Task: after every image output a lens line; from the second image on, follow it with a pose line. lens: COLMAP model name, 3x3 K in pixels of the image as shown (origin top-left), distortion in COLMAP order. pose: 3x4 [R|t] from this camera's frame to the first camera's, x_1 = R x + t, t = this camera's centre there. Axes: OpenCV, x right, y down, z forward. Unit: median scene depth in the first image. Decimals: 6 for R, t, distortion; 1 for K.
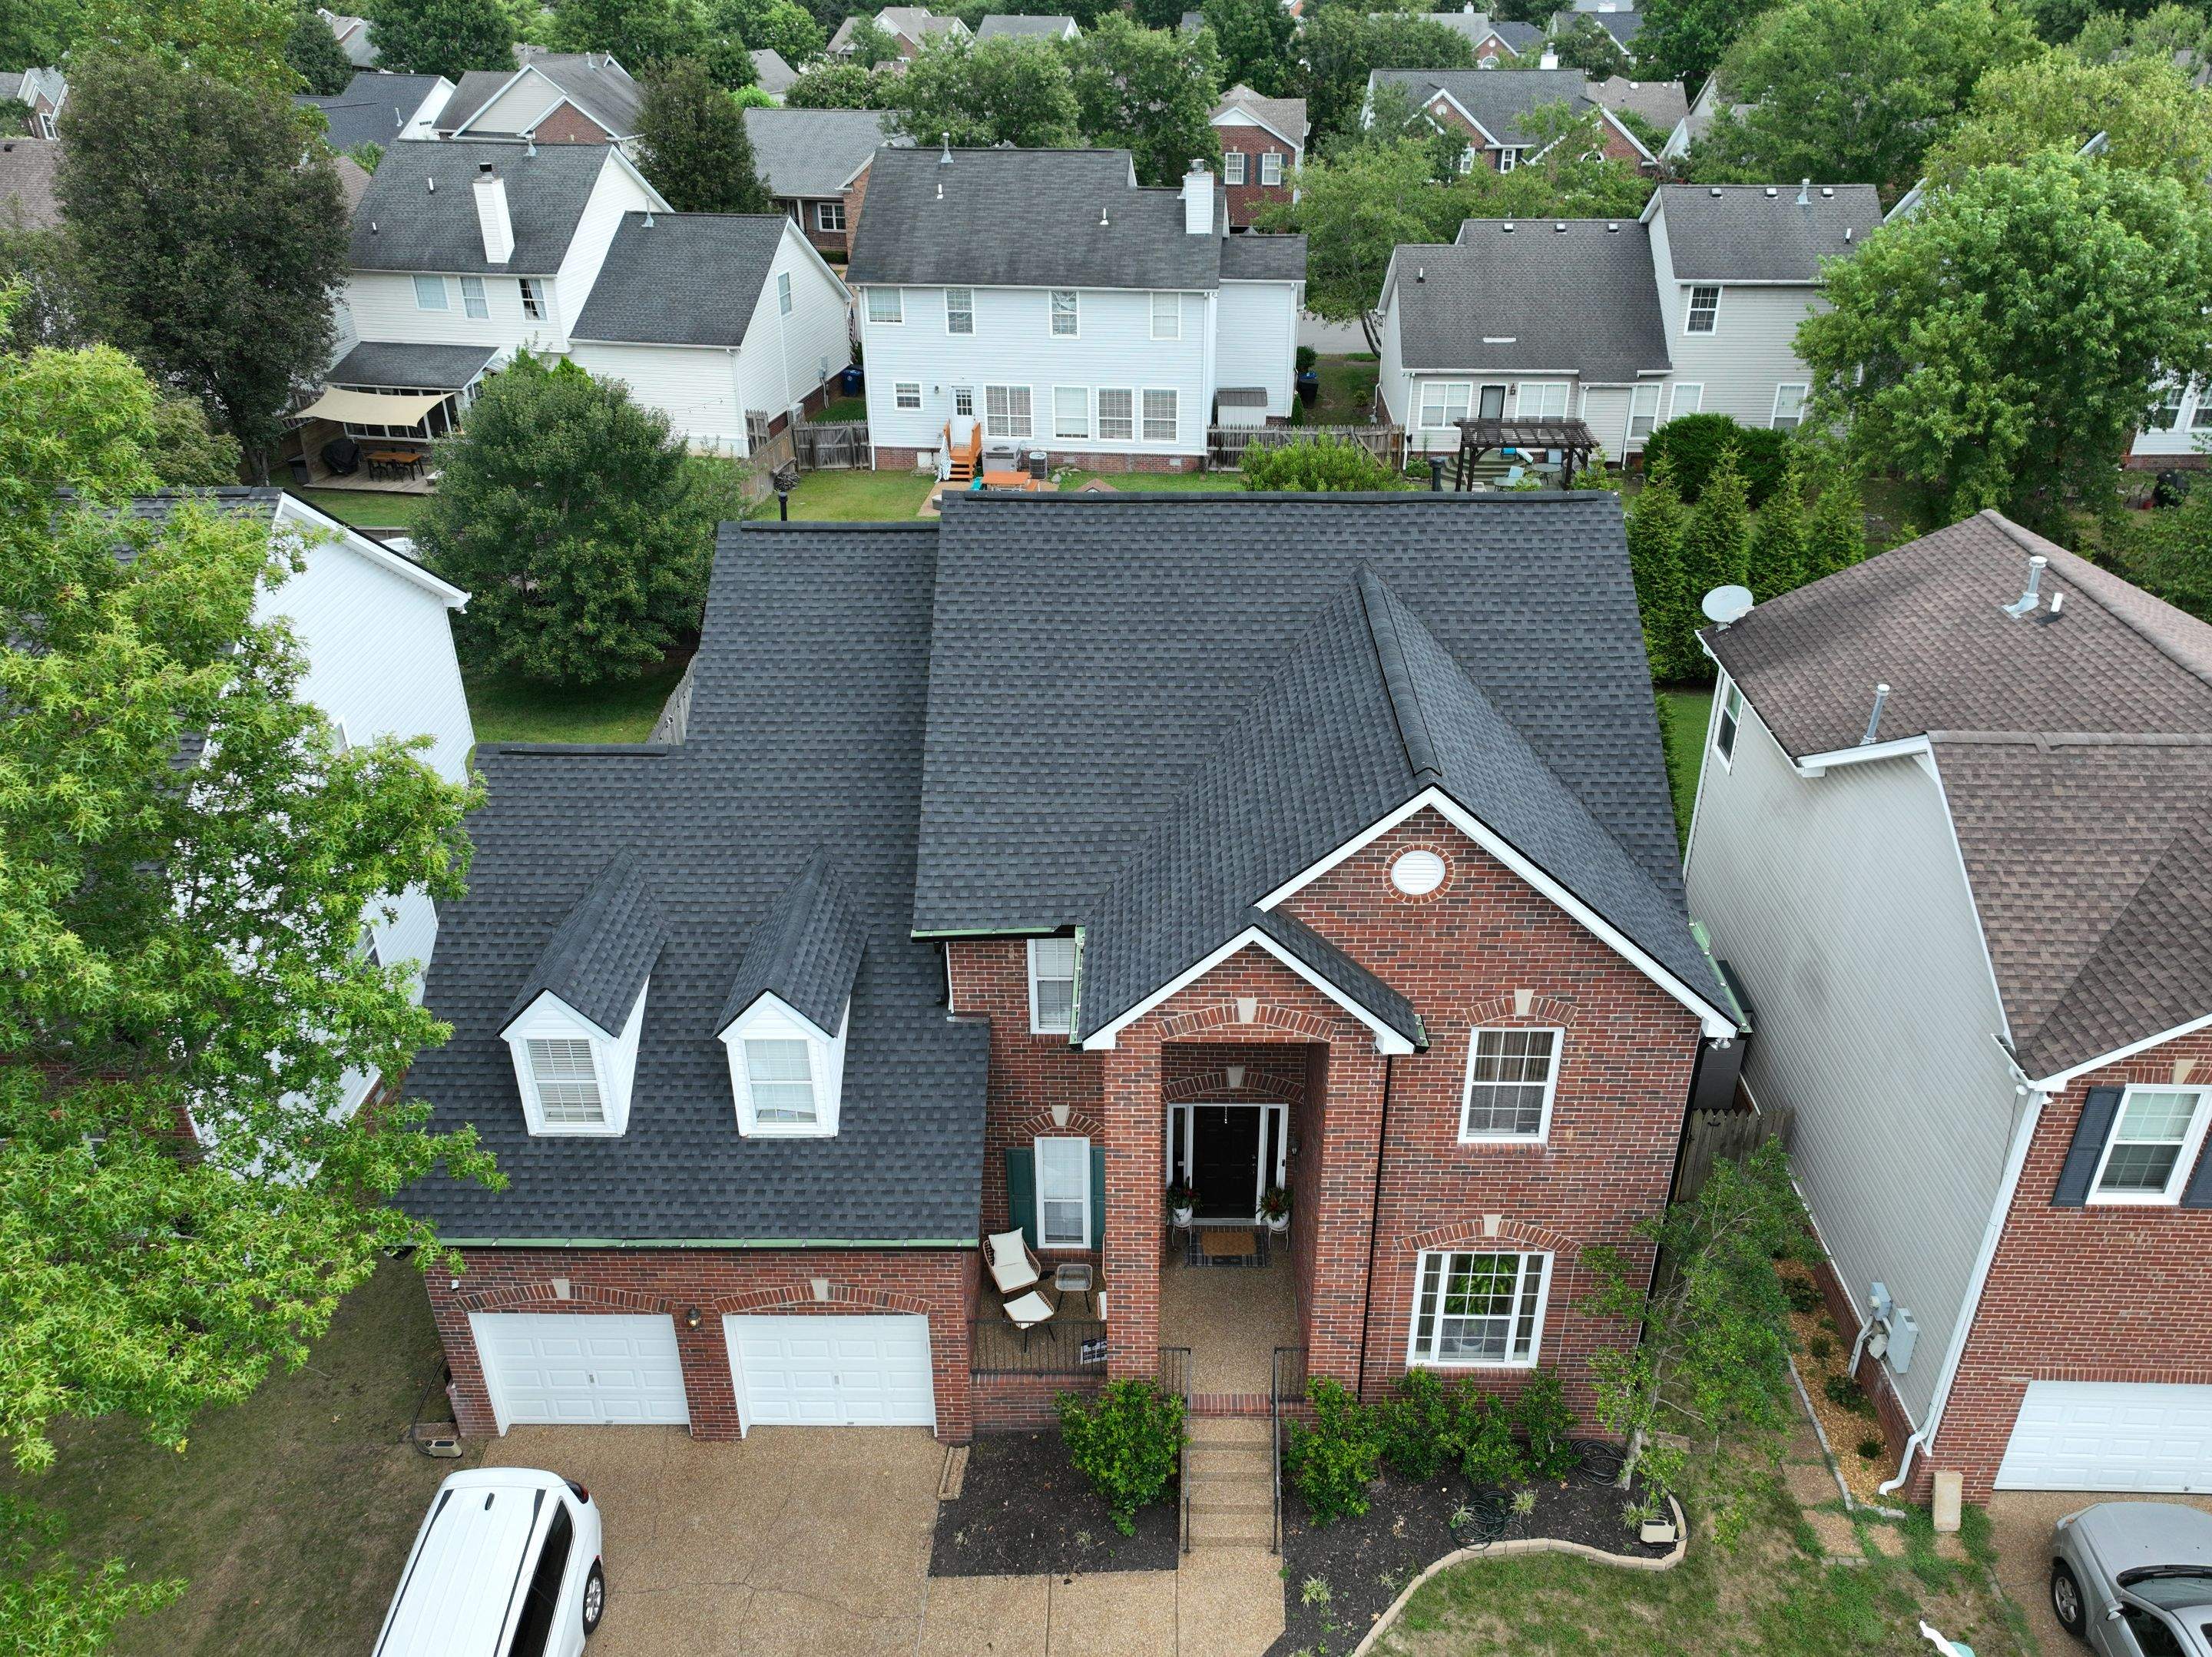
lens RADIAL K [[1685.5, 0, 1122.2], [0, 1685.5, 829.2], [0, 0, 1]] dist [-0.002164, 0.017604]
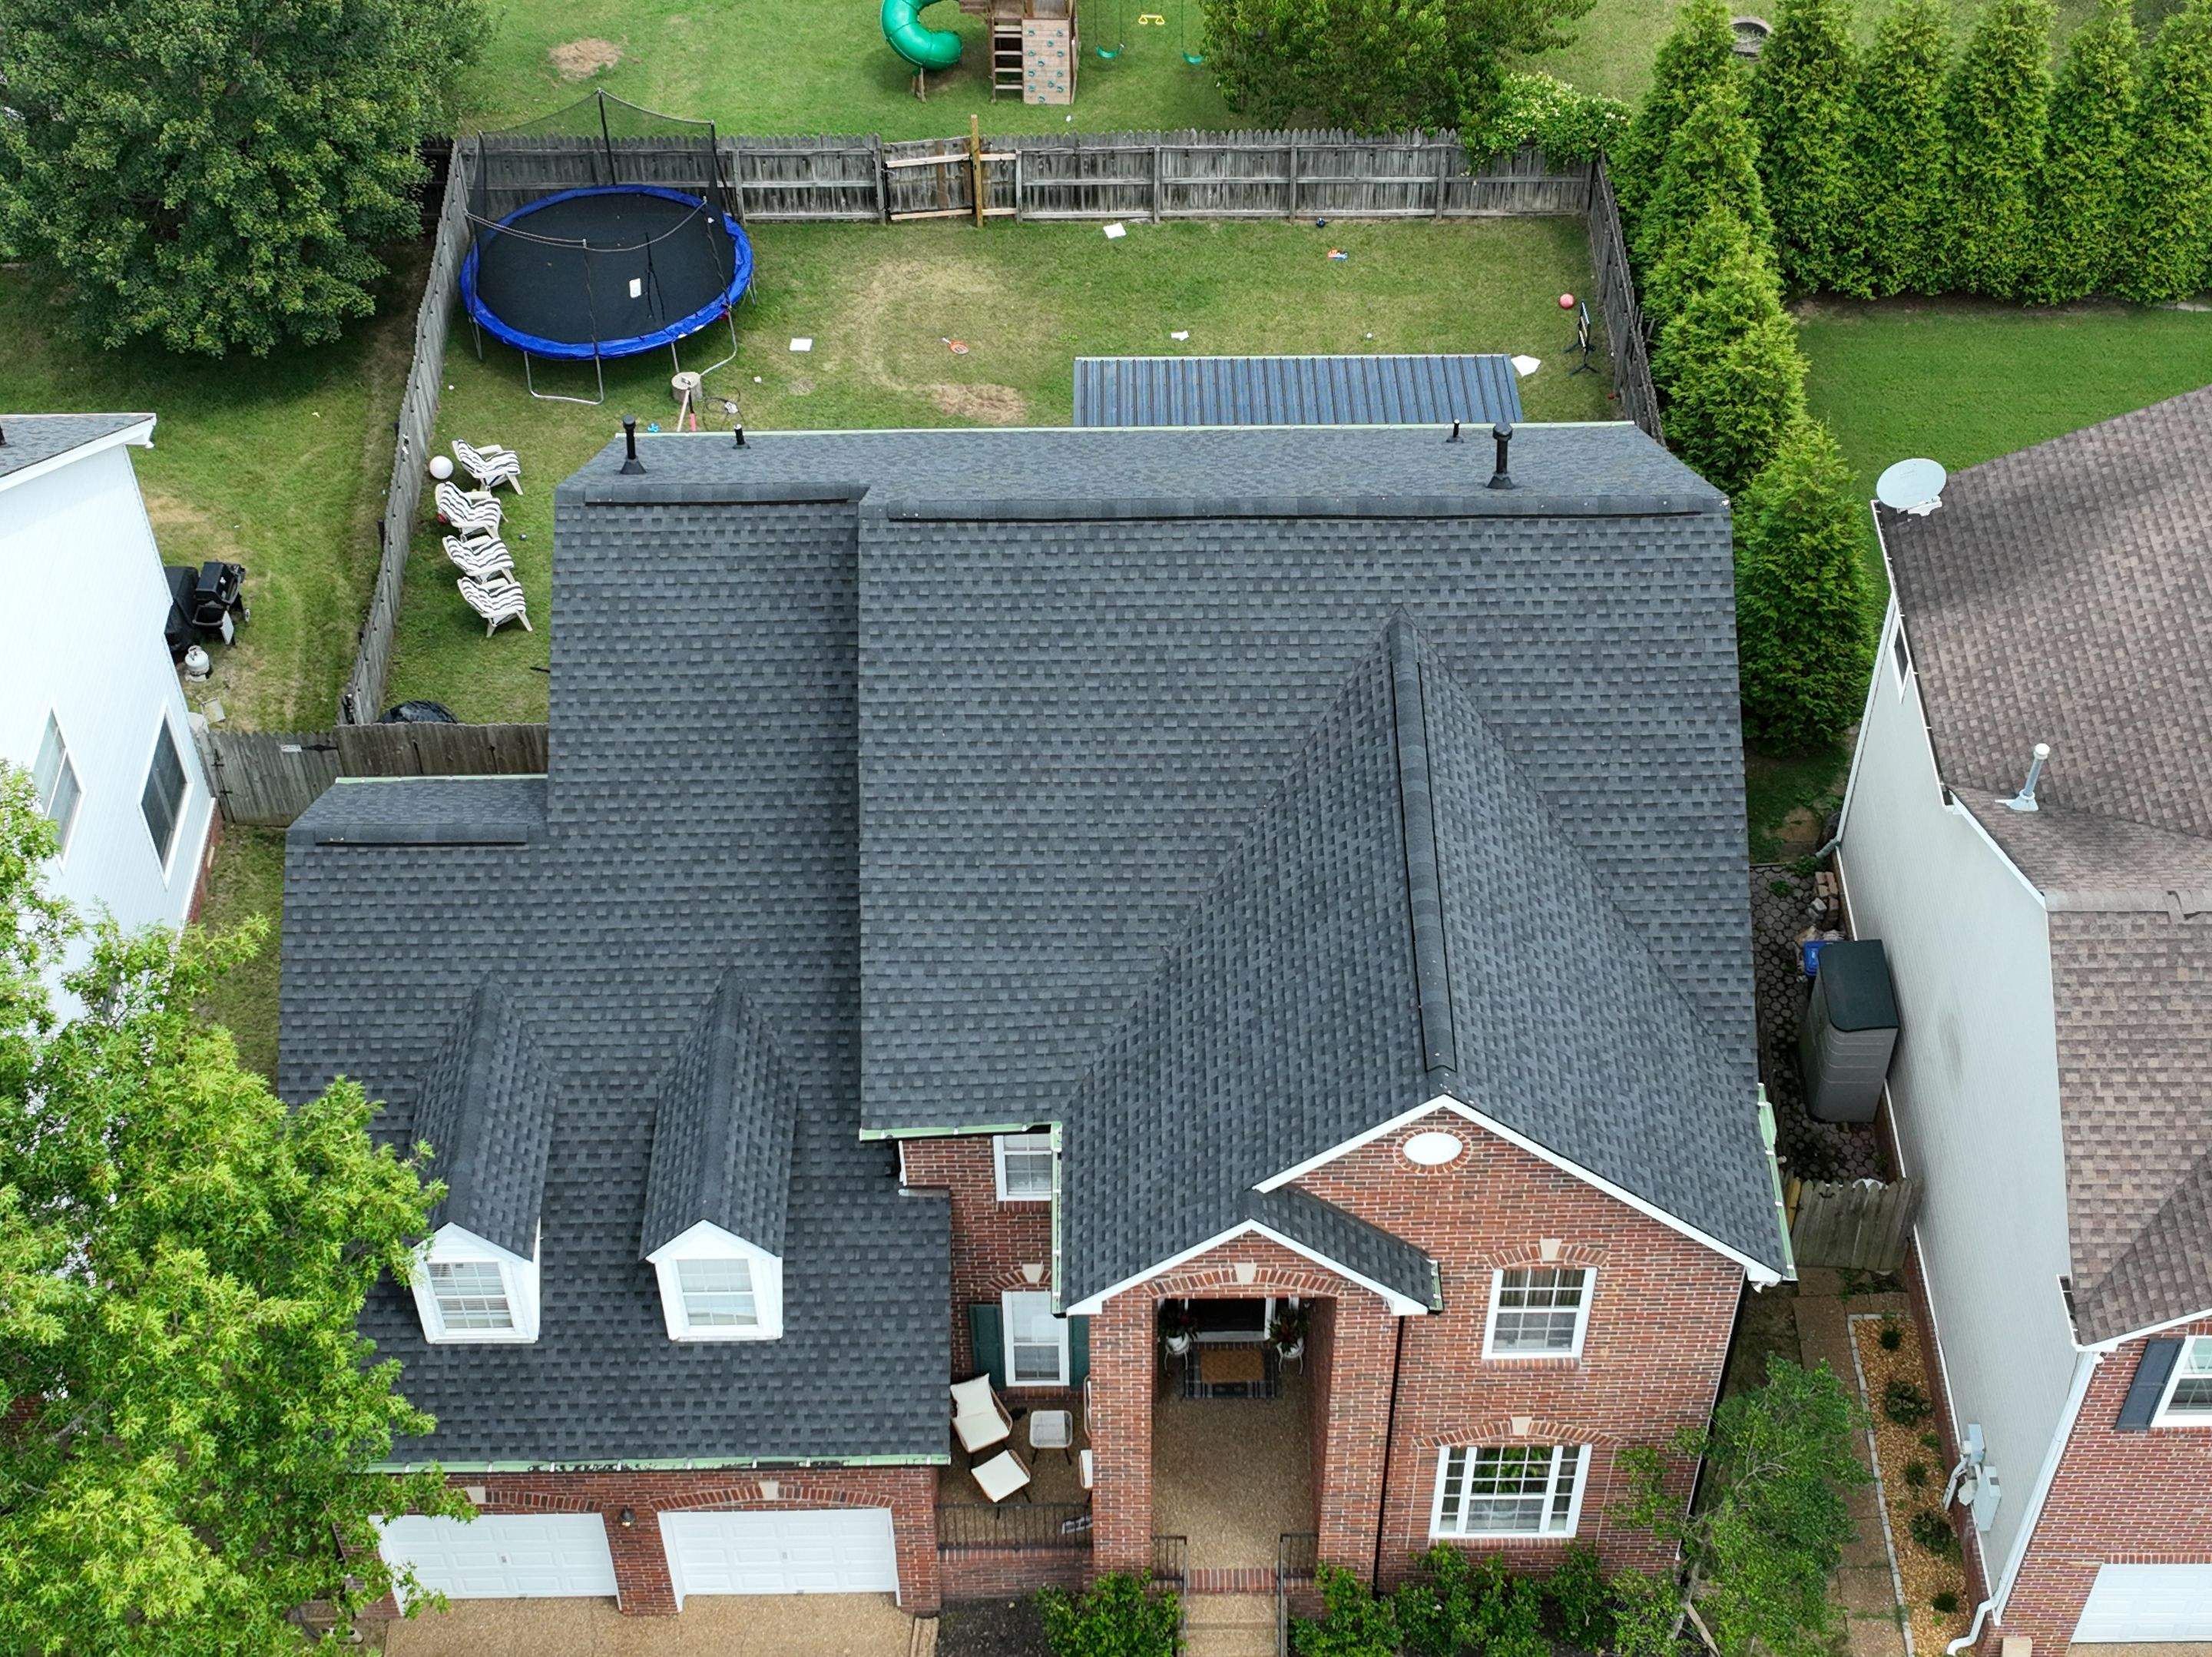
lens RADIAL K [[3289.9, 0, 1132.8], [0, 3289.9, 833.5], [0, 0, 1]] dist [0.010417, 0.000000]
pose [[0.999632, -0.018833, 0.019524, -0.015133], [0.011701, 0.948688, 0.315998, -0.596574], [-0.024473, -0.315653, 0.948559, -0.536529]]
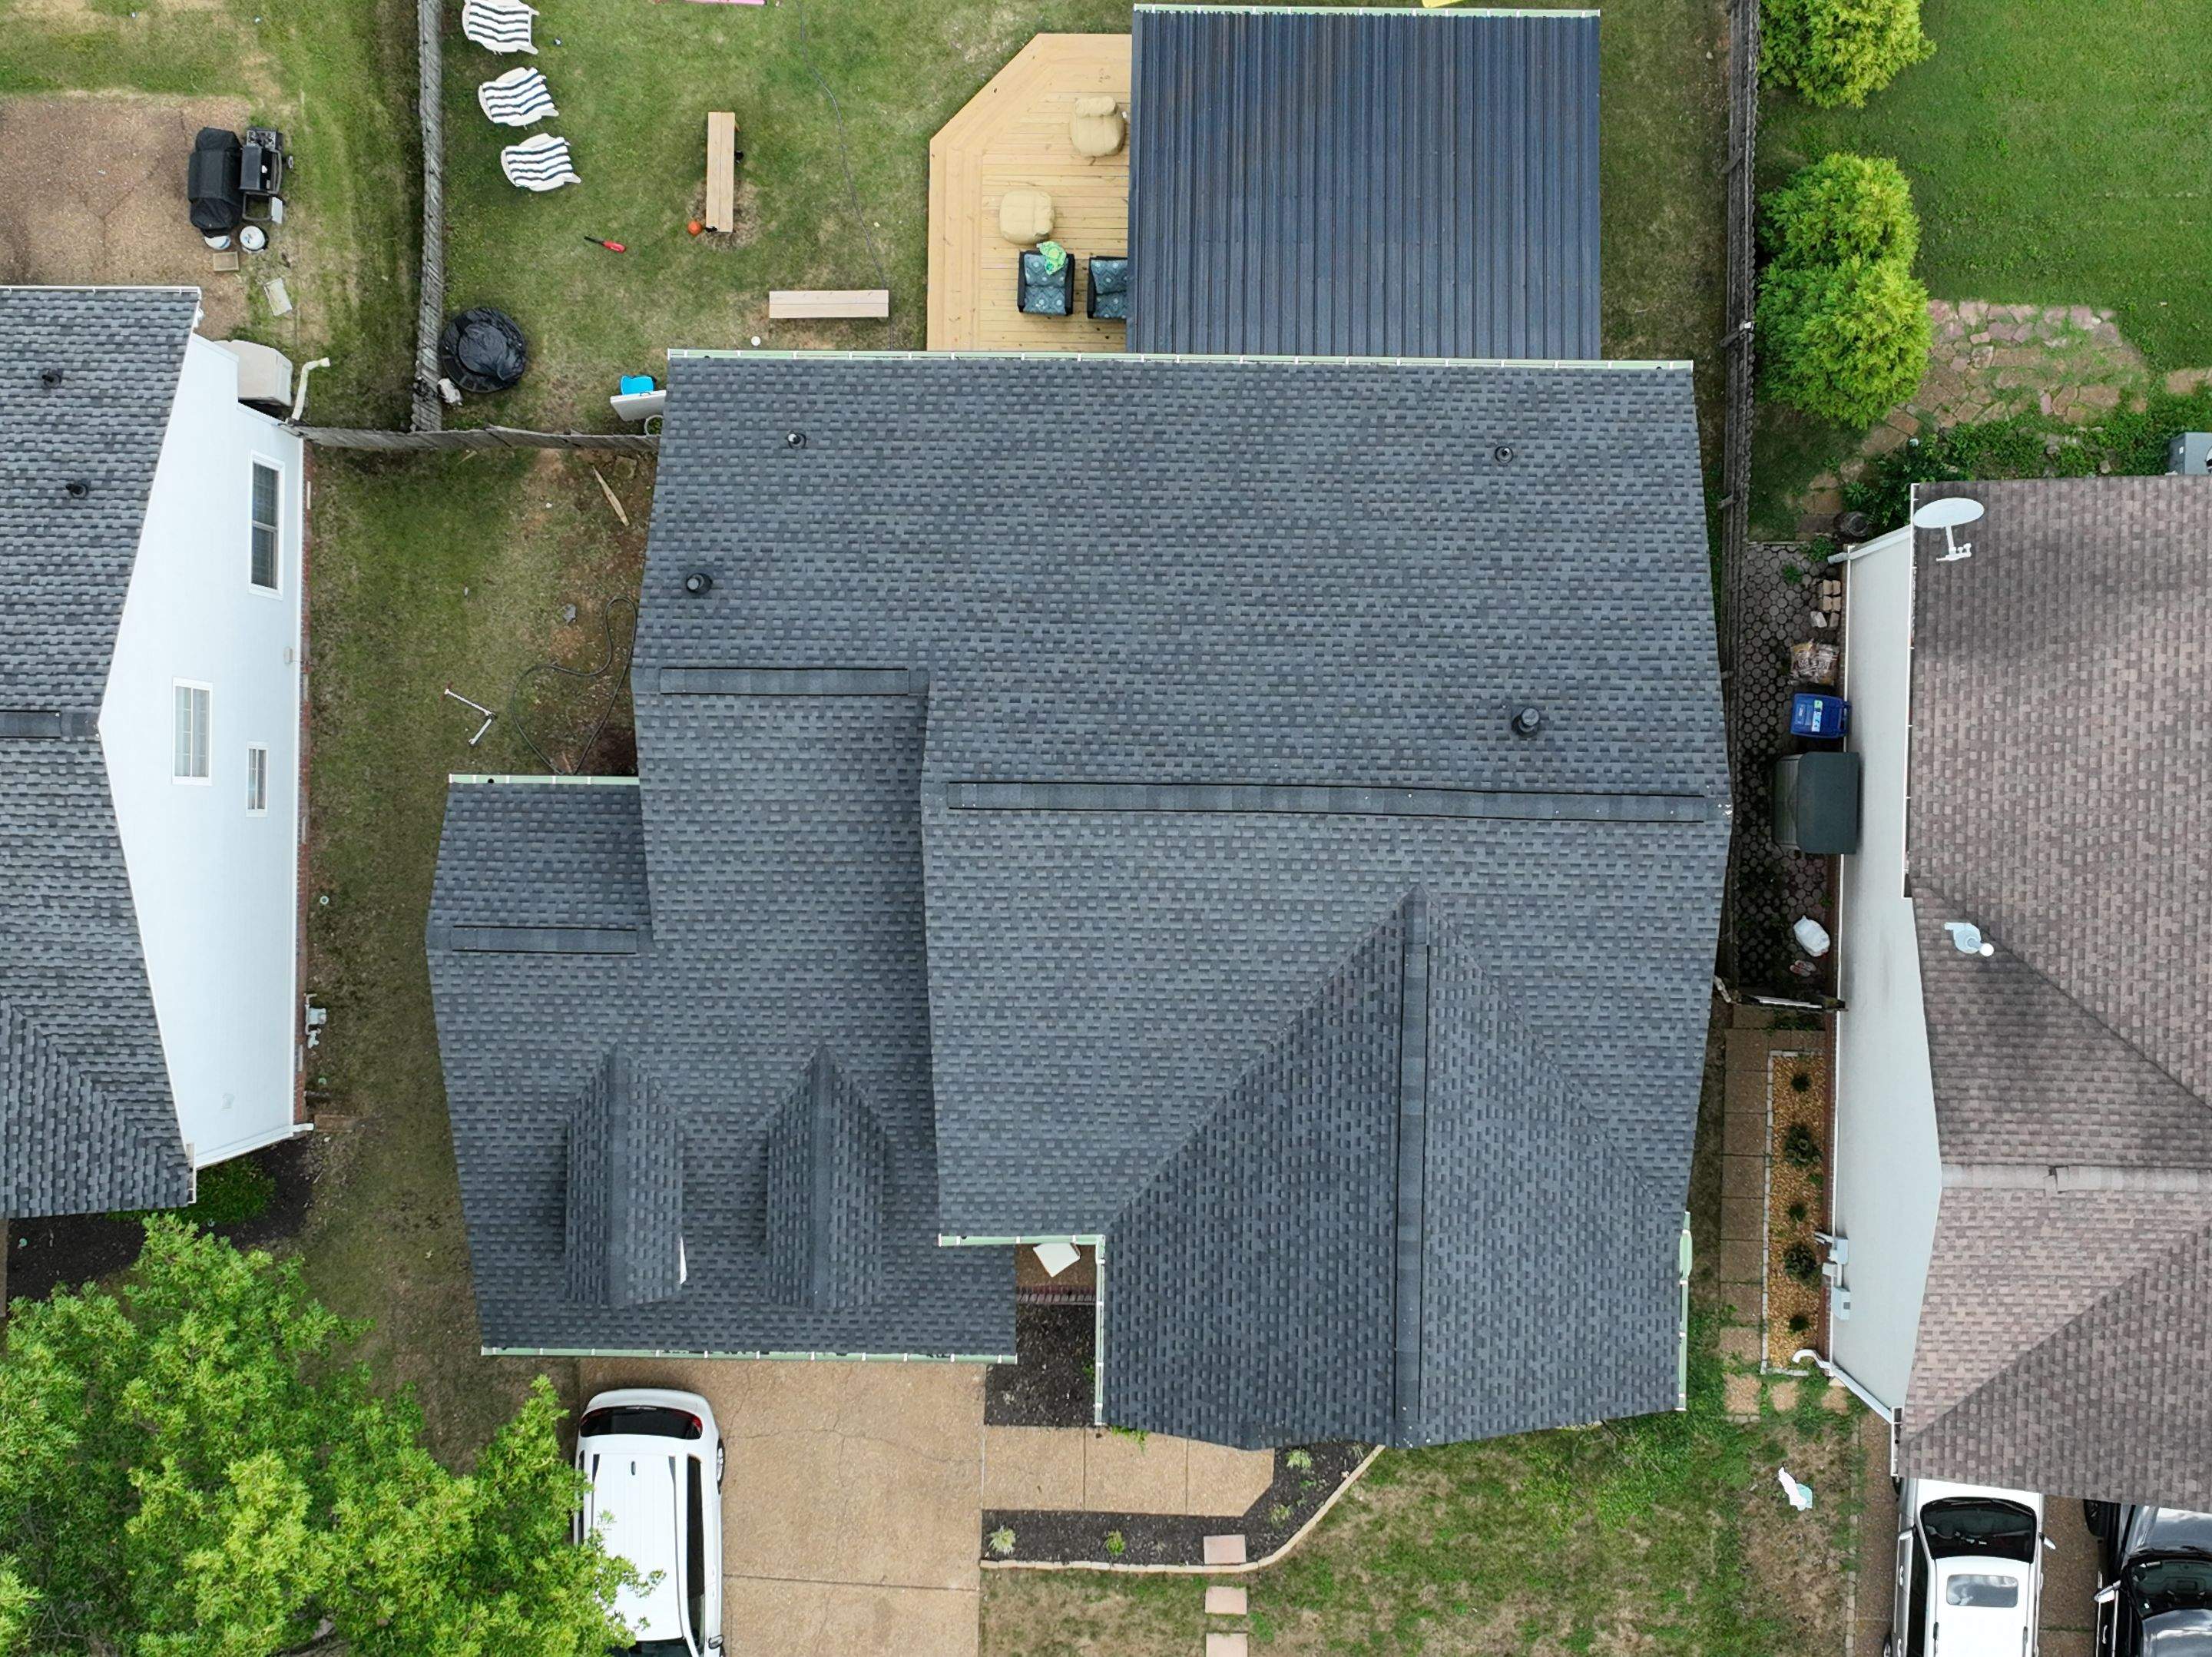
lens RADIAL K [[3289.9, 0, 1128.8], [0, 3289.9, 841.5], [0, 0, 1]] dist [0.010417, 0.000000]
pose [[0.999950, -0.001033, -0.009978, 0.013346], [0.009270, 0.475355, 0.879745, -1.806202], [0.003834, -0.879793, 0.475341, 0.235491]]
